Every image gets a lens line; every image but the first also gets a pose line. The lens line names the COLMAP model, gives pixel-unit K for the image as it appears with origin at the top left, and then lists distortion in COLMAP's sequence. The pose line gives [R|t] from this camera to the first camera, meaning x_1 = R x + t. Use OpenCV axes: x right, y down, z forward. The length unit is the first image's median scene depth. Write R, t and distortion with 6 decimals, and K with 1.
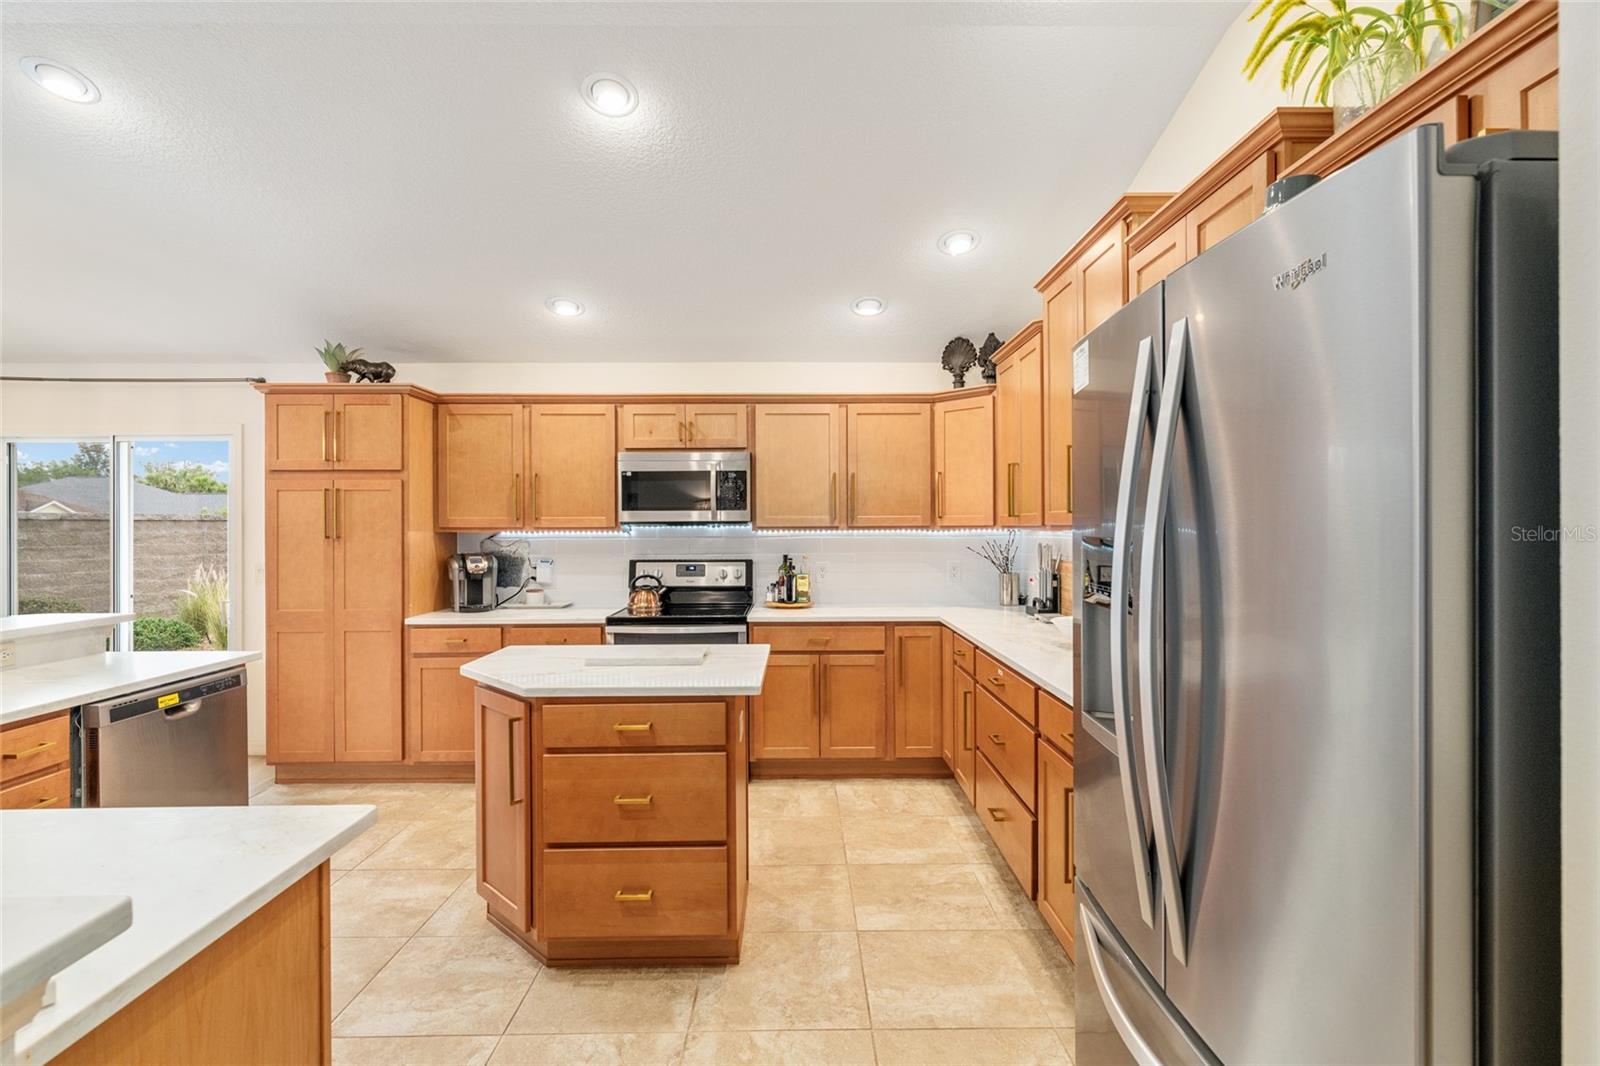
lens RADIAL K [[729.7, 0, 771.8], [0, 729.7, 524.6], [0, 0, 1]] dist [0.003346, 0.000318]
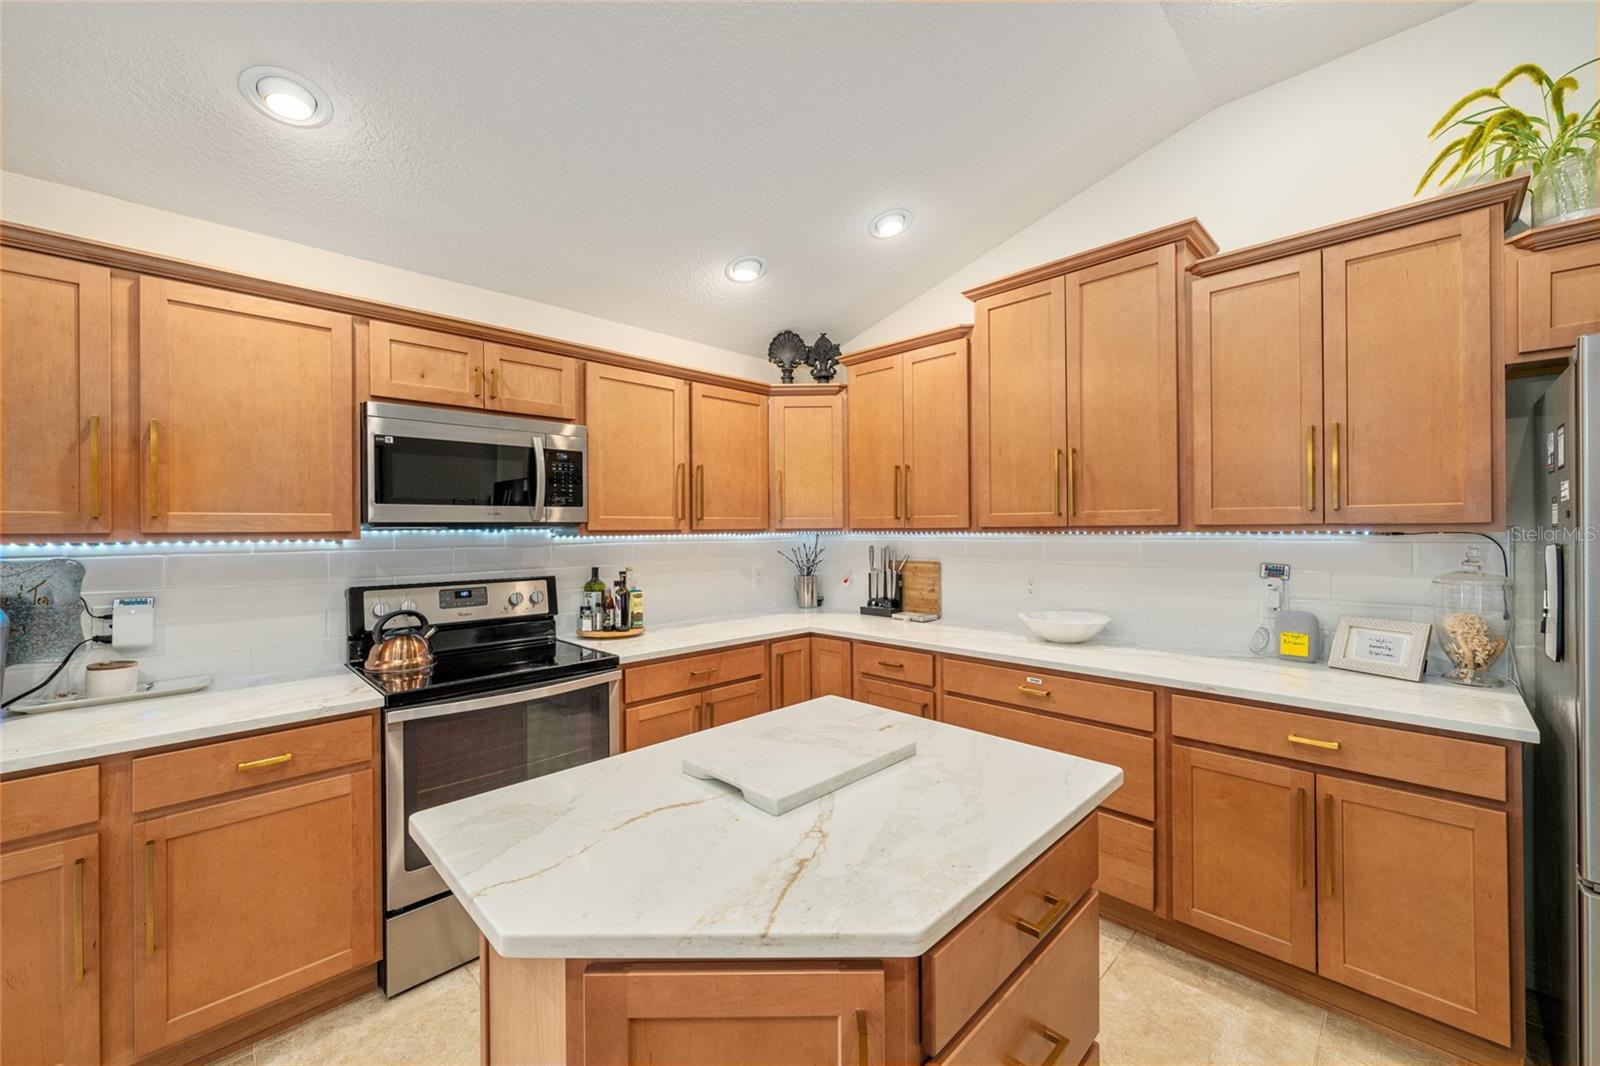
lens RADIAL K [[636.6, 0, 795.2], [0, 636.6, 525.7], [0, 0, 1]] dist [0.000546, -0.000023]
pose [[0.701114, 0.002193, 0.713046, -0.327757], [0.001399, 0.999989, -0.004451, 0.001393], [-0.713048, 0.004119, 0.701103, 0.410107]]
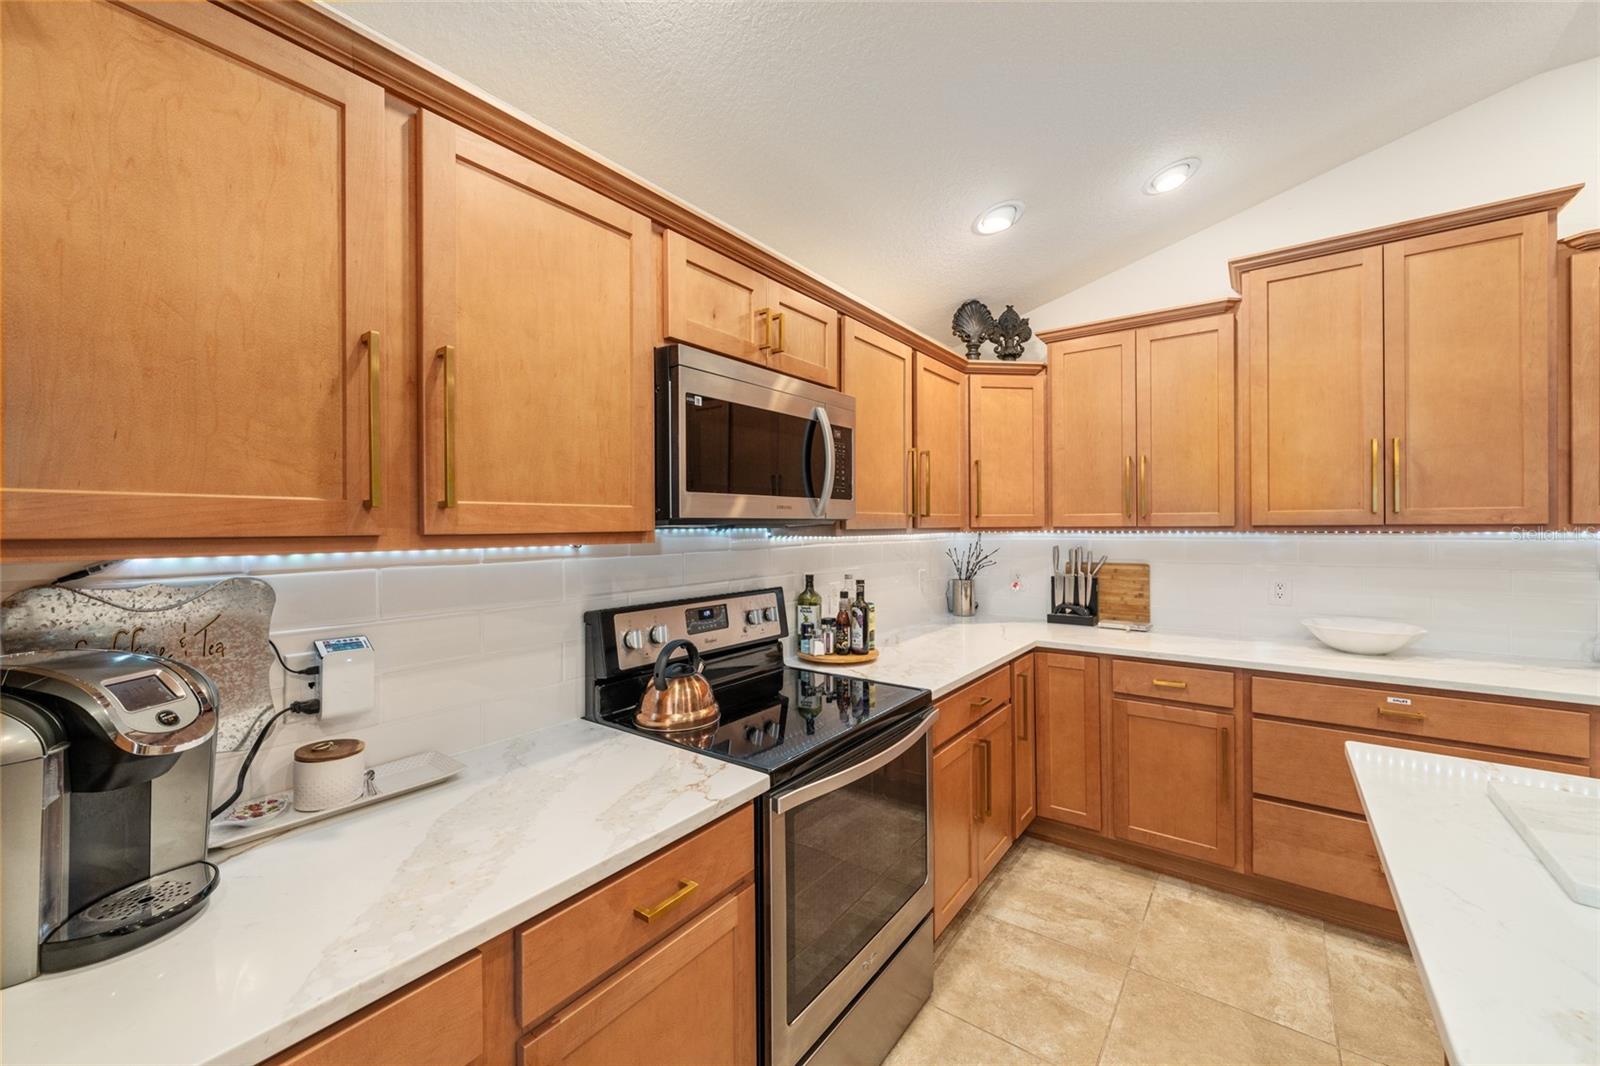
lens RADIAL K [[636.6, 0, 792.9], [0, 636.6, 523.2], [0, 0, 1]] dist [0.000546, -0.000023]
pose [[0.583431, 0.003546, 0.812155, -0.450489], [0.000159, 0.999990, -0.004480, 0.000490], [-0.812163, 0.002743, 0.583424, 0.742251]]
